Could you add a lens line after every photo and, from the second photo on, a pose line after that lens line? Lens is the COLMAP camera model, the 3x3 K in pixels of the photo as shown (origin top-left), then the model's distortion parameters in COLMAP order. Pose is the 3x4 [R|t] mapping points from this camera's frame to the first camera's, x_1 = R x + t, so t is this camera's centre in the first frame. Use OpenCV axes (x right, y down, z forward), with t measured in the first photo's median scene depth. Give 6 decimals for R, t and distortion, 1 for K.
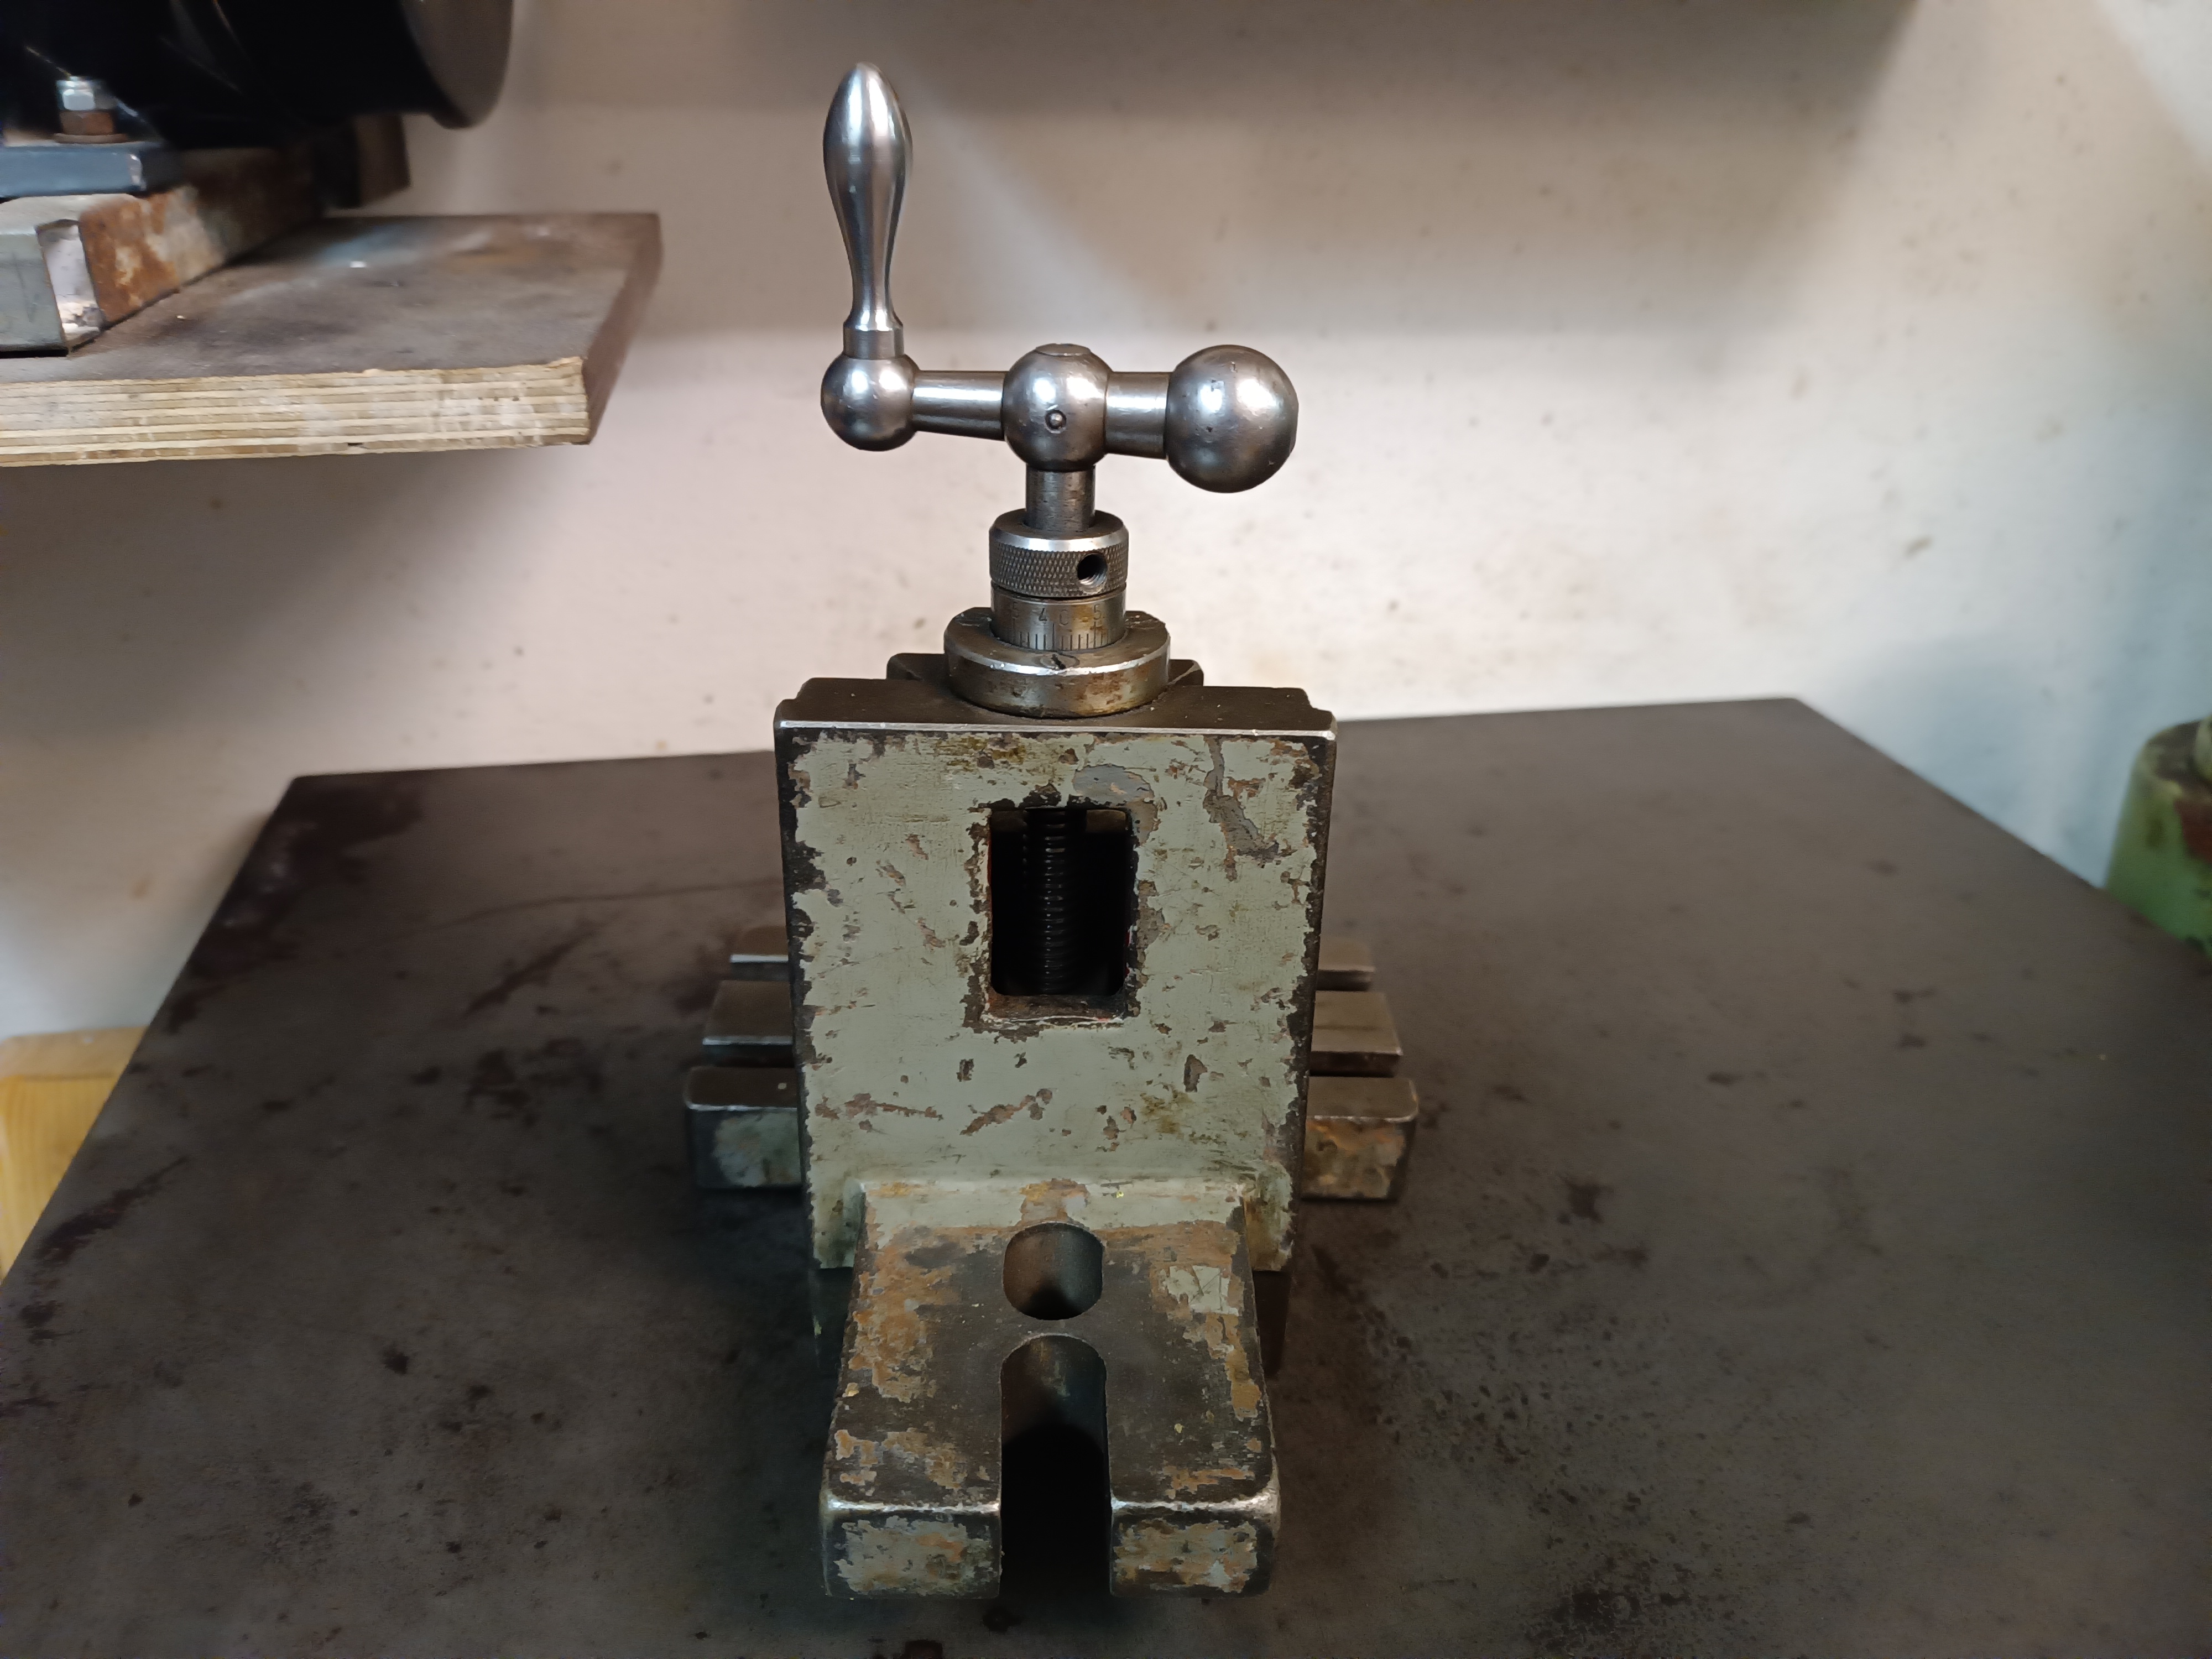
lens RADIAL K [[1630.7, 0, 1106.0], [0, 1630.7, 829.5], [0, 0, 1]] dist [-0.007968, -0.006003]
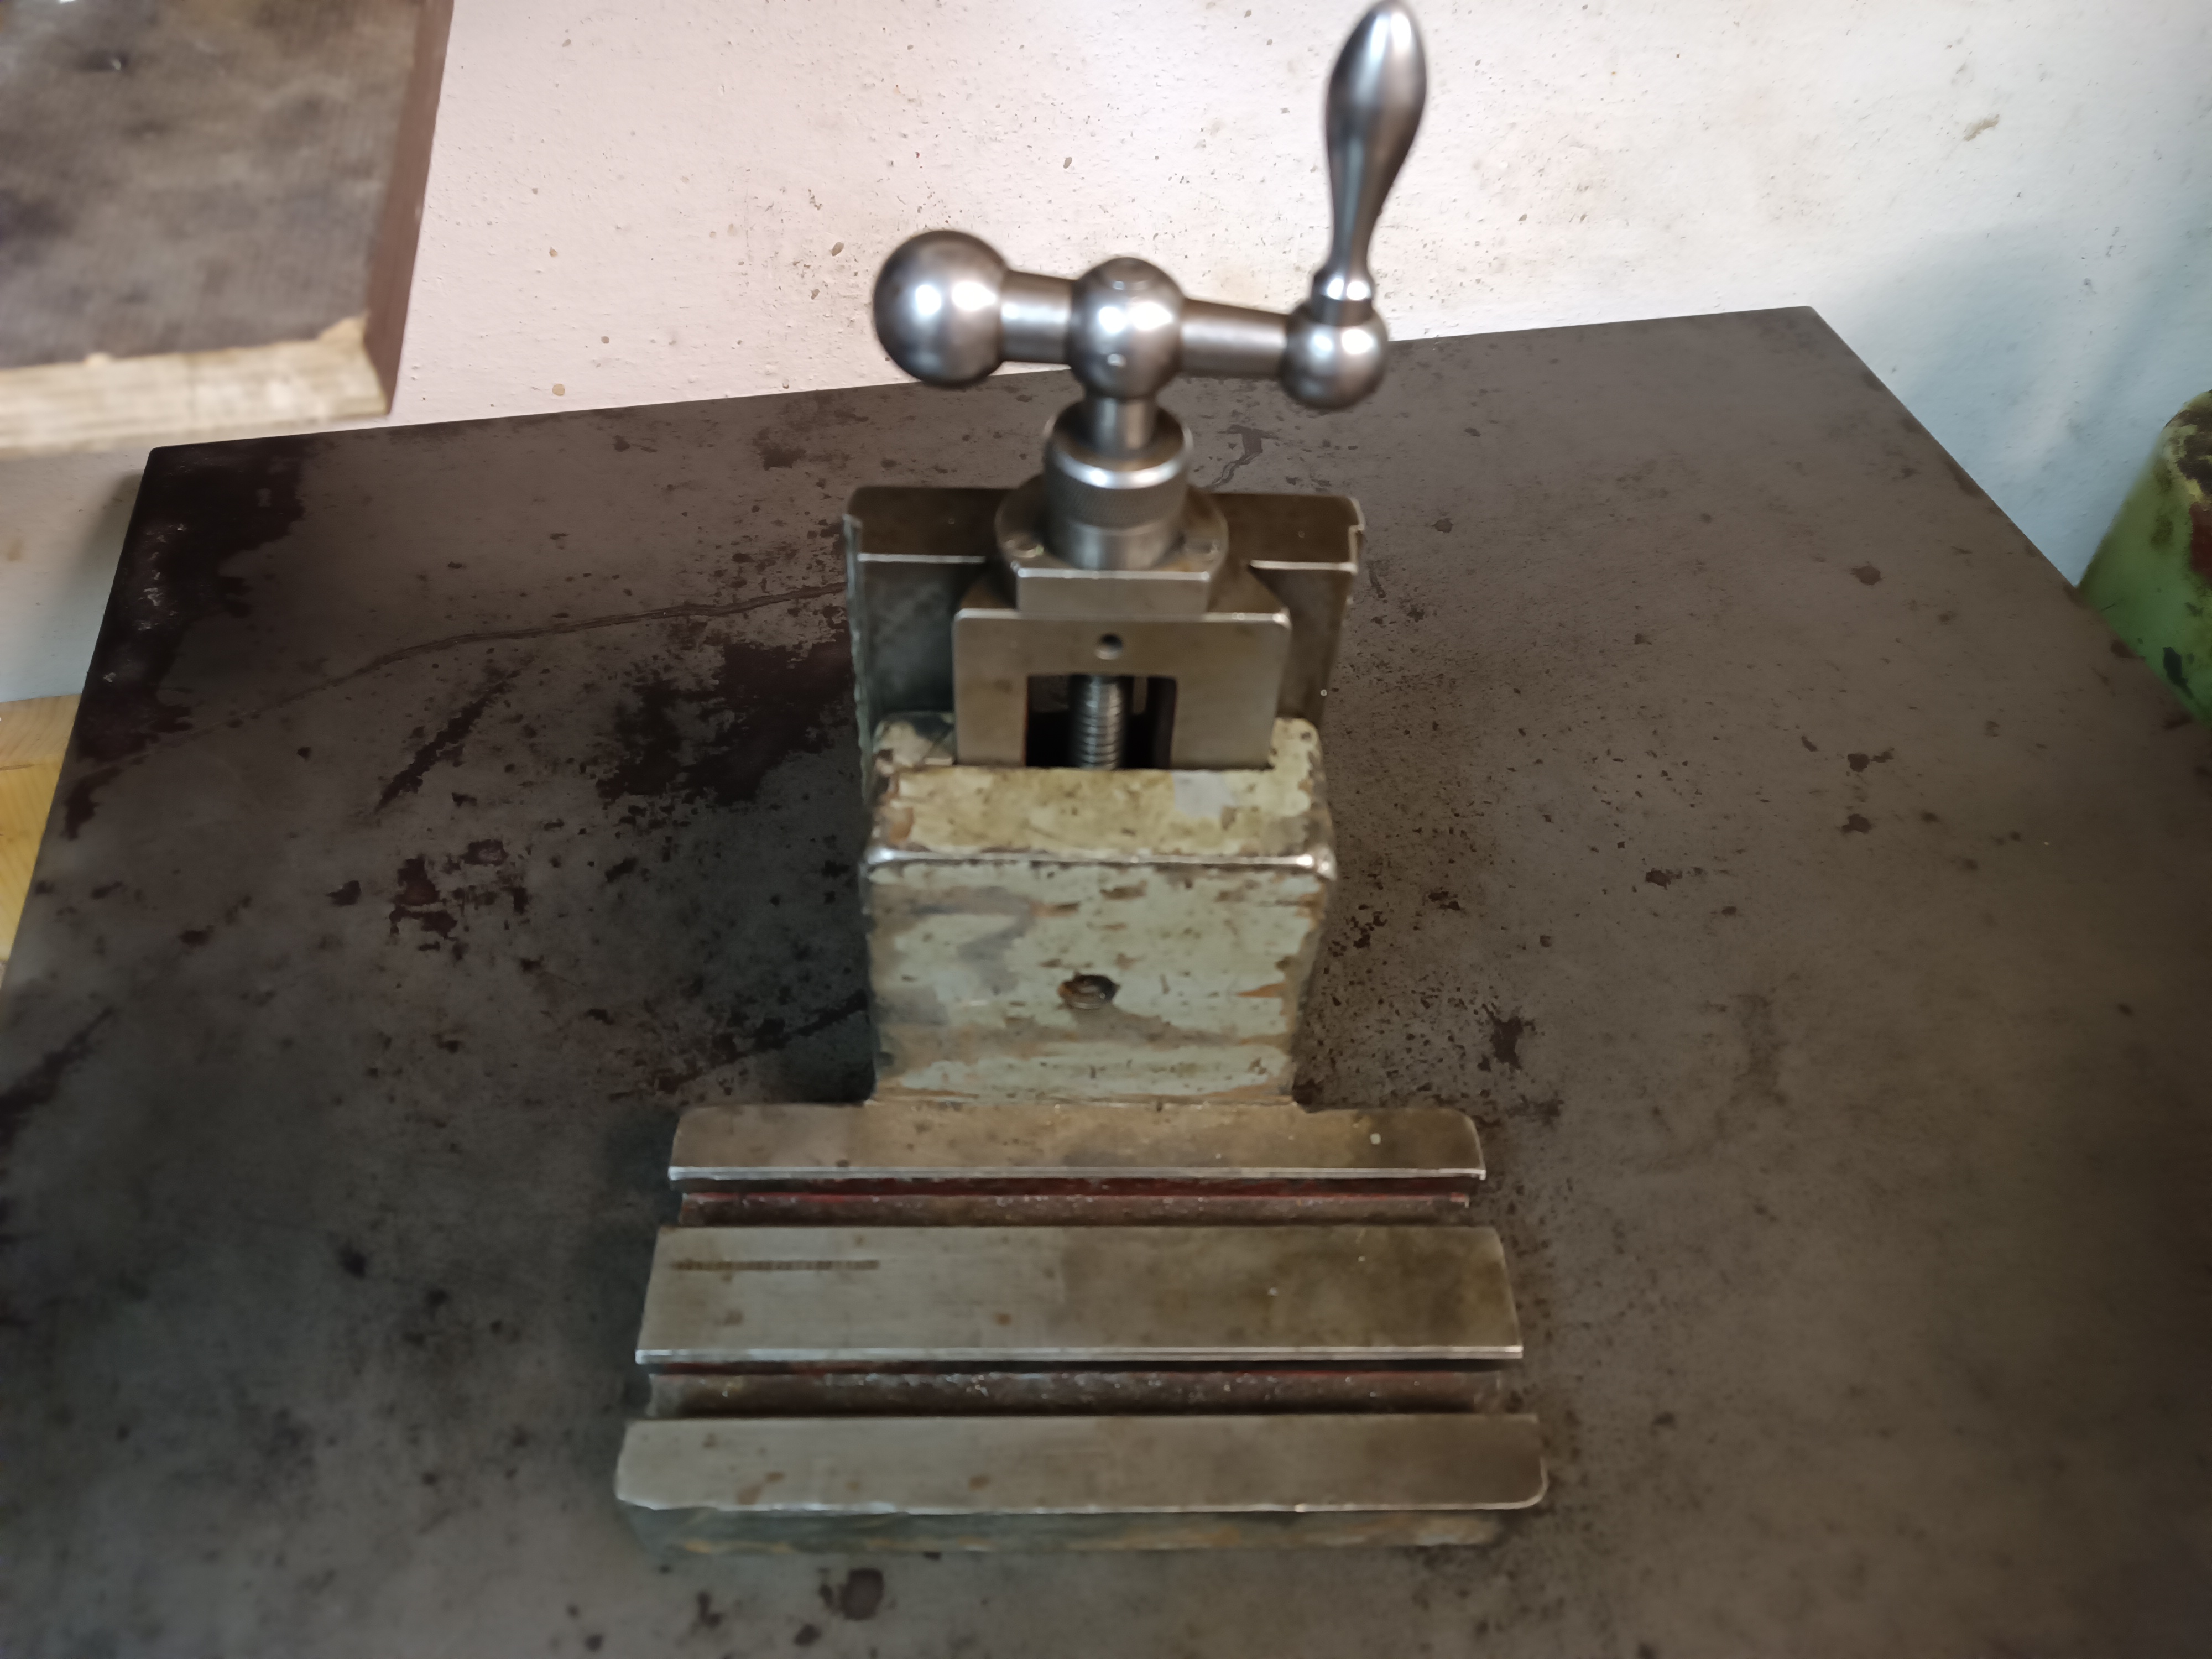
lens RADIAL K [[1594.4, 0, 1106.0], [0, 1594.4, 829.5], [0, 0, 1]] dist [0.006333, -0.005329]
pose [[0.999808, -0.001378, 0.019521, 0.023001], [-0.006287, 0.922027, 0.387075, -0.284080], [-0.018532, -0.387124, 0.921841, 0.133031]]
